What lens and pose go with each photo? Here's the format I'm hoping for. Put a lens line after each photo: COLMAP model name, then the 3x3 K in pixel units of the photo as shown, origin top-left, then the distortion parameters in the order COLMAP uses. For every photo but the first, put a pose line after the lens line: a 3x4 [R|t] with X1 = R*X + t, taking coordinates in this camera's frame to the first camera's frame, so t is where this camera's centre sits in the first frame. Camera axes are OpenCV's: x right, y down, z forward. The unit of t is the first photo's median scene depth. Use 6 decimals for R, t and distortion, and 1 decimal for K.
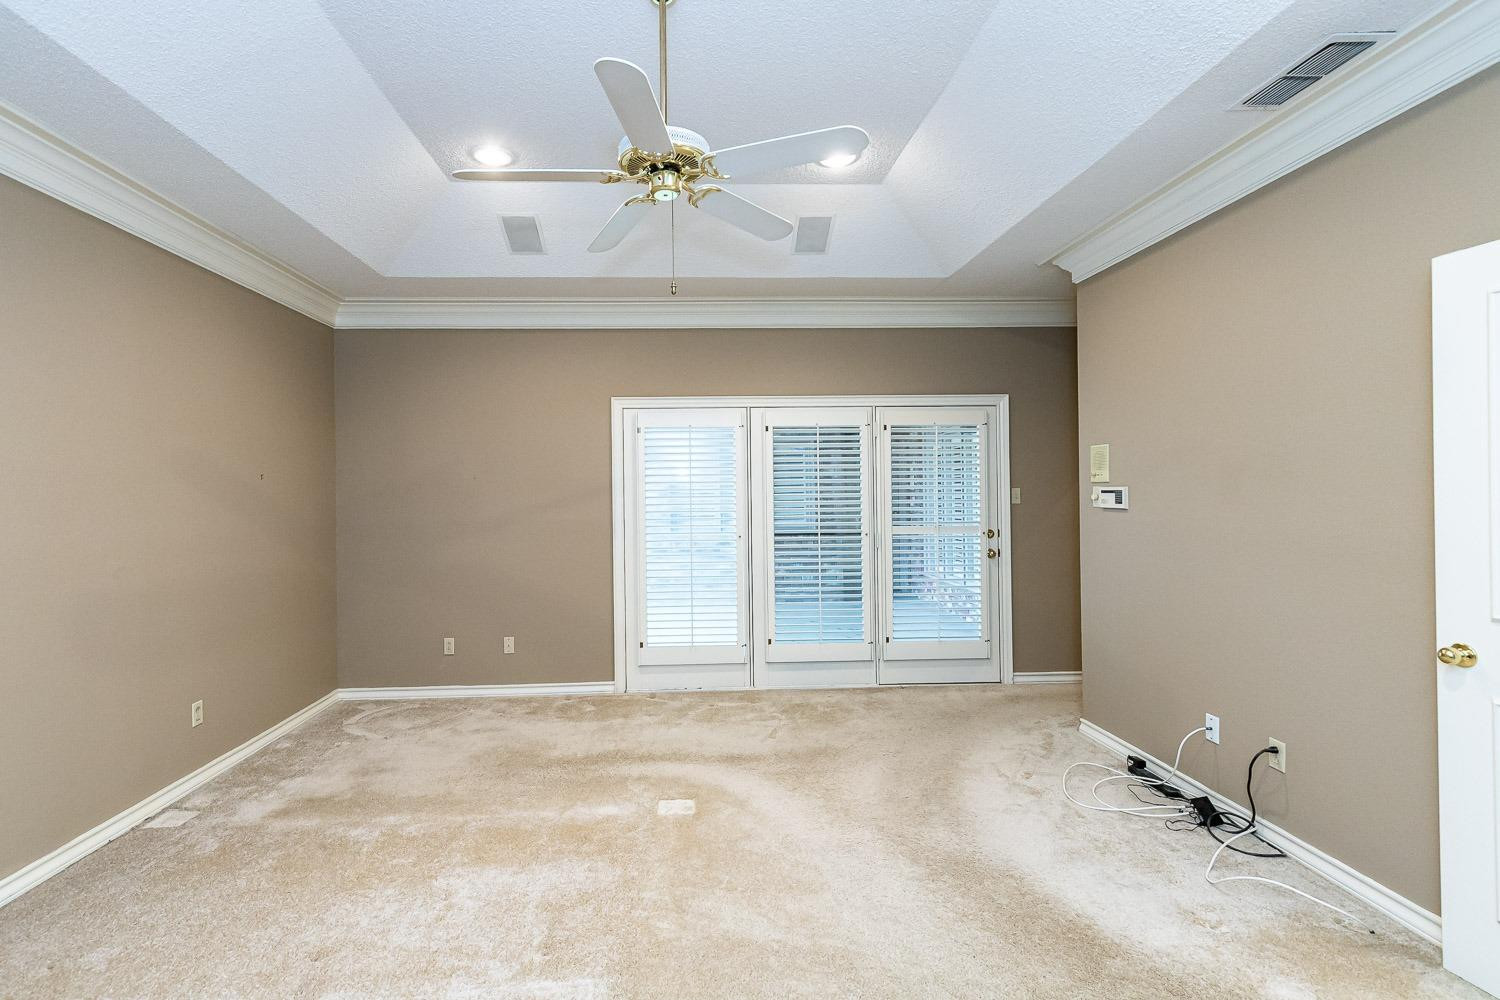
lens RADIAL K [[685.9, 0, 750.0], [0, 685.9, 500.0], [0, 0, 1]] dist [-0.001545, -0.000273]
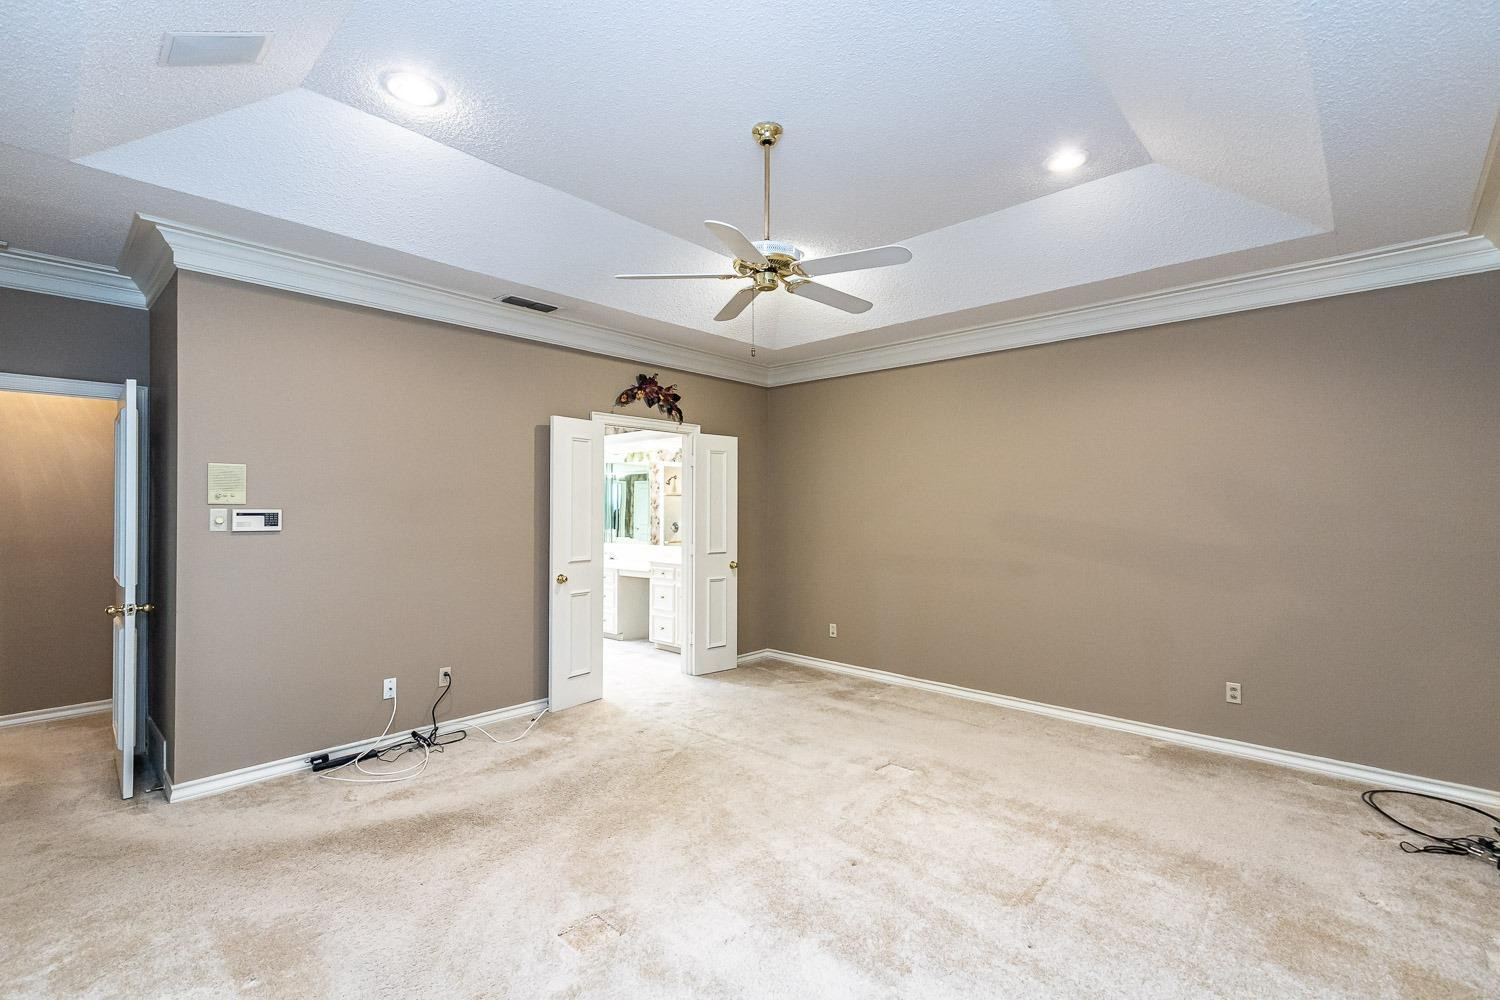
lens RADIAL K [[685.9, 0, 750.0], [0, 685.9, 500.0], [0, 0, 1]] dist [-0.001545, -0.000273]
pose [[-0.654601, 0.022426, 0.755642, -0.682042], [0.006072, 0.999684, -0.024408, -0.004347], [-0.755950, -0.011389, -0.654530, 1.115862]]
